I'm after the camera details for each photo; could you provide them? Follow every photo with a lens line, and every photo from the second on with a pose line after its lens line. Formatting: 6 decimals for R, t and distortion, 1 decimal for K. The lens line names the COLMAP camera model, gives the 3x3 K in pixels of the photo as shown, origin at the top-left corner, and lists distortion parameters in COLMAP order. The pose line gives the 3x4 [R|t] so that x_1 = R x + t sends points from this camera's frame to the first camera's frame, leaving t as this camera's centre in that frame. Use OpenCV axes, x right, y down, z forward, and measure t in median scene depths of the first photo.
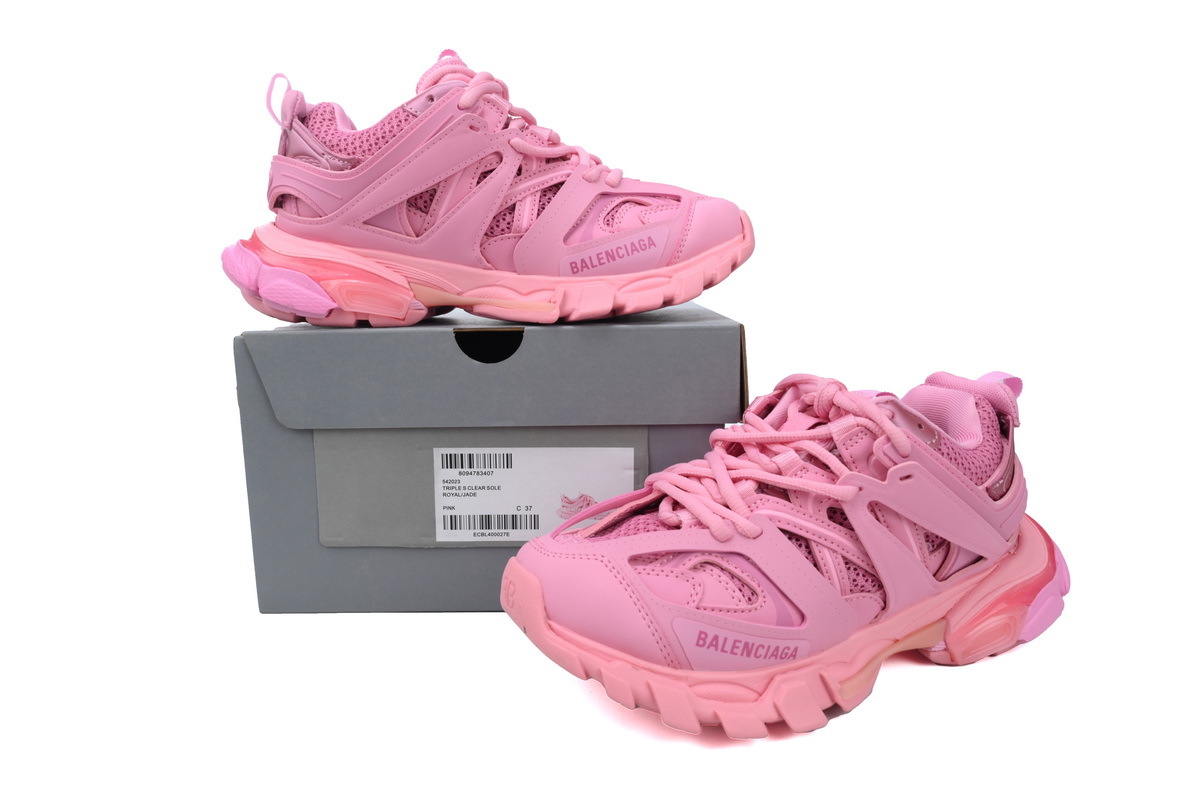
lens RADIAL K [[794.8, 0, 598.4], [0, 794.8, 397.9], [0, 0, 1]] dist [-0.000892, -0.000109]
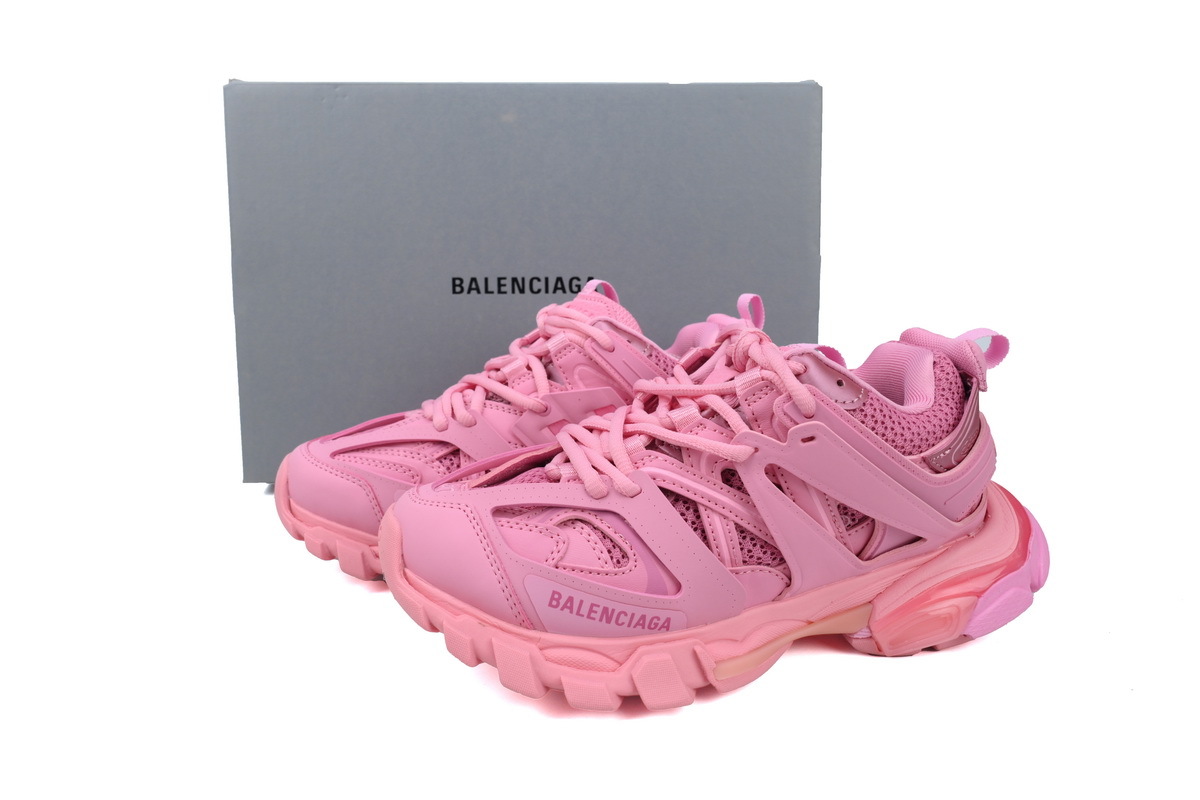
lens RADIAL K [[794.8, 0, 598.4], [0, 794.8, 397.9], [0, 0, 1]] dist [-0.000892, -0.000109]
pose [[0.984398, 0.038441, -0.171705, 0.305942], [-0.032052, 0.998692, 0.039833, 0.026568], [0.173012, -0.033708, 0.984343, 0.092786]]
